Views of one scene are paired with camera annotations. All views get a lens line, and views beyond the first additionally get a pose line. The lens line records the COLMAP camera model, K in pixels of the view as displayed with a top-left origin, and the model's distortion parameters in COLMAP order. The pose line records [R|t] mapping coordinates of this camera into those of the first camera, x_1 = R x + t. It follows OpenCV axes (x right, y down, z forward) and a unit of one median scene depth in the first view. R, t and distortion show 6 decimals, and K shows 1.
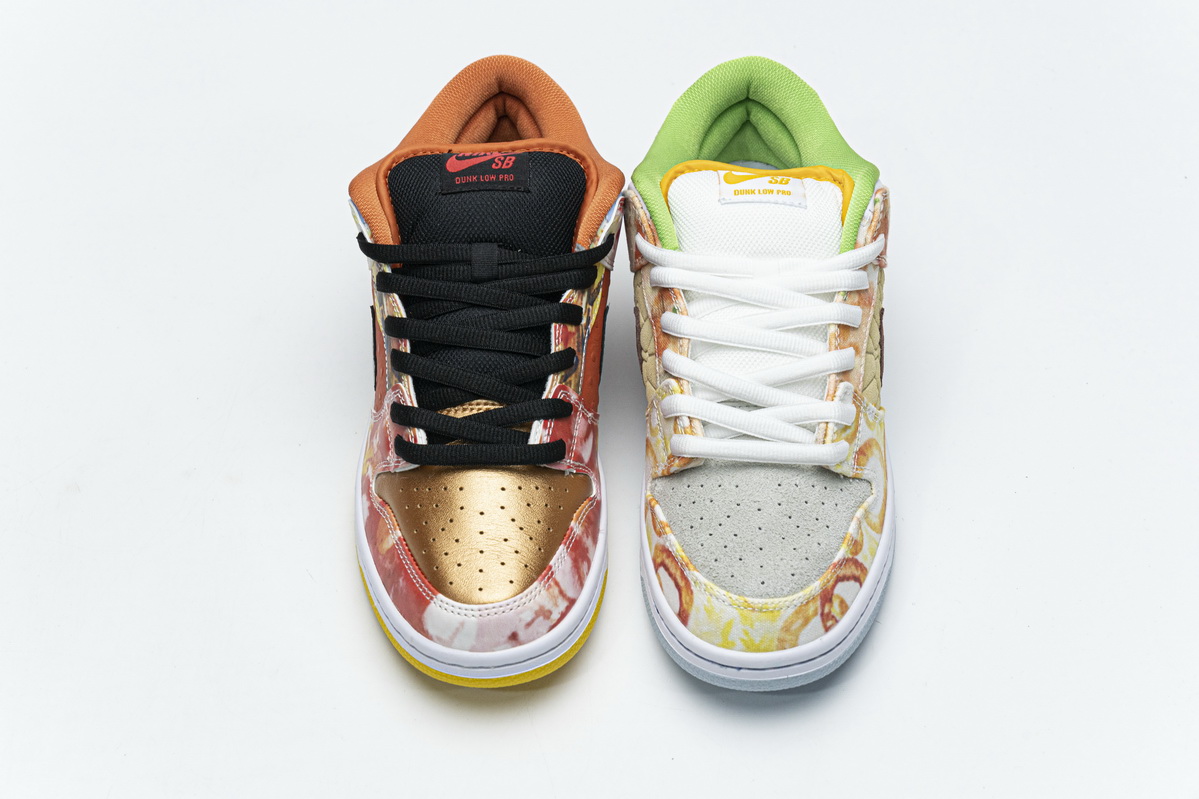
lens RADIAL K [[2299.7, 0, 625.9], [0, 2299.7, 400.5], [0, 0, 1]] dist [-0.008142, 0.167415]
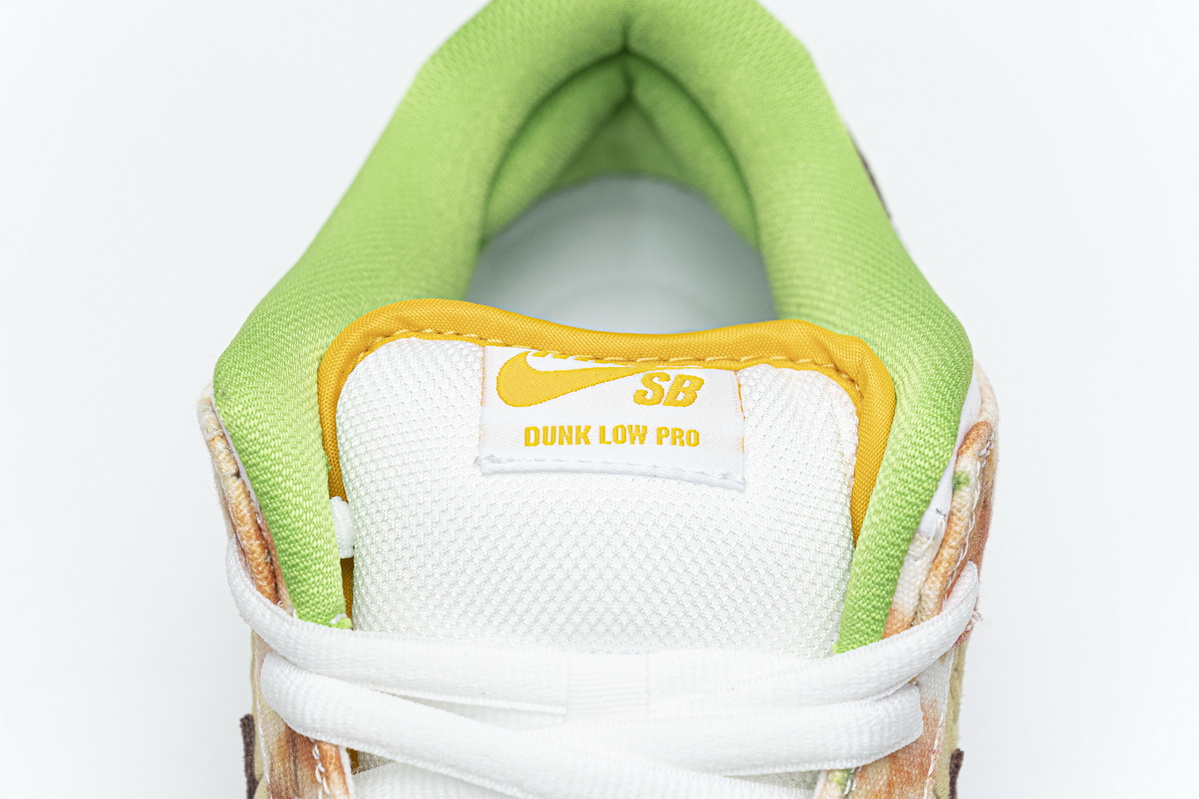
lens RADIAL K [[2299.7, 0, 625.9], [0, 2299.7, 400.5], [0, 0, 1]] dist [-0.008142, 0.167415]
pose [[0.999327, 0.035683, -0.008530, 0.064283], [-0.033933, 0.987346, 0.154911, -0.146989], [0.013949, -0.154517, 0.987892, 0.681853]]
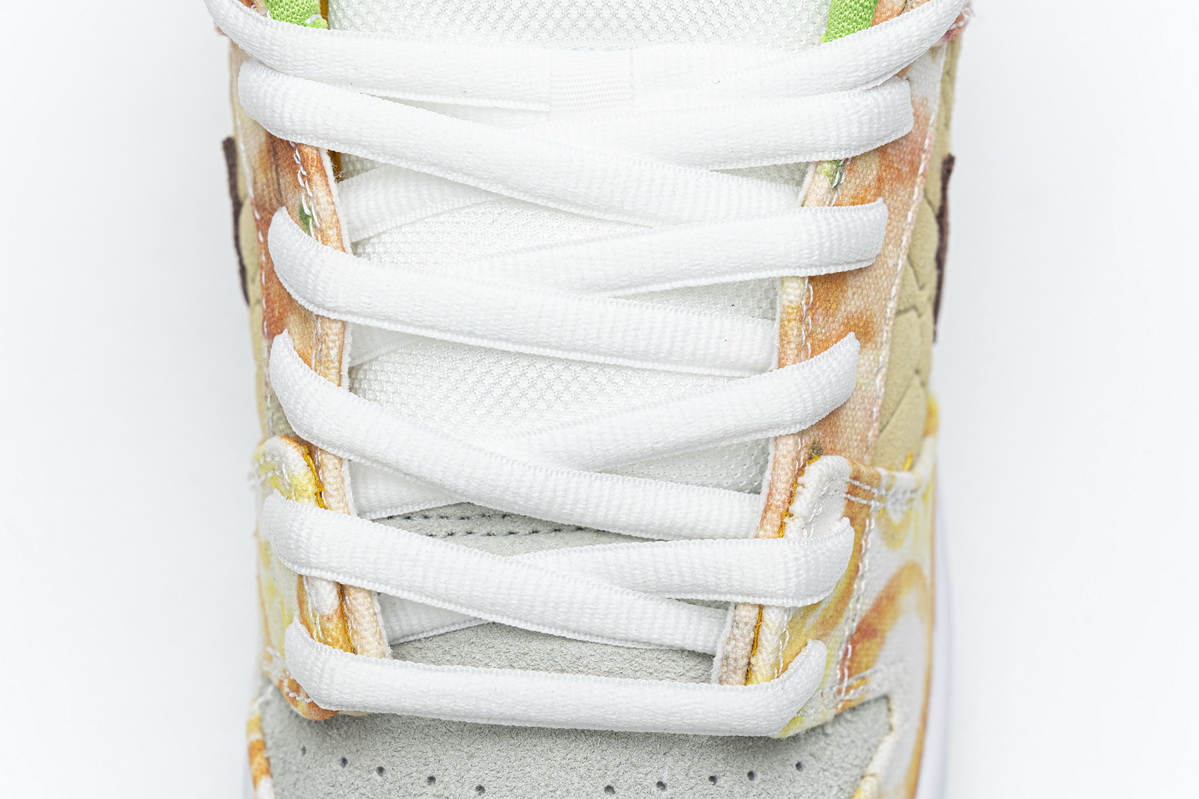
lens RADIAL K [[2299.7, 0, 625.9], [0, 2299.7, 400.5], [0, 0, 1]] dist [-0.008142, 0.167415]
pose [[0.999876, 0.014455, -0.006245, 0.067809], [-0.011559, 0.943092, 0.332331, -0.121177], [0.010693, -0.332218, 0.943142, 0.681524]]
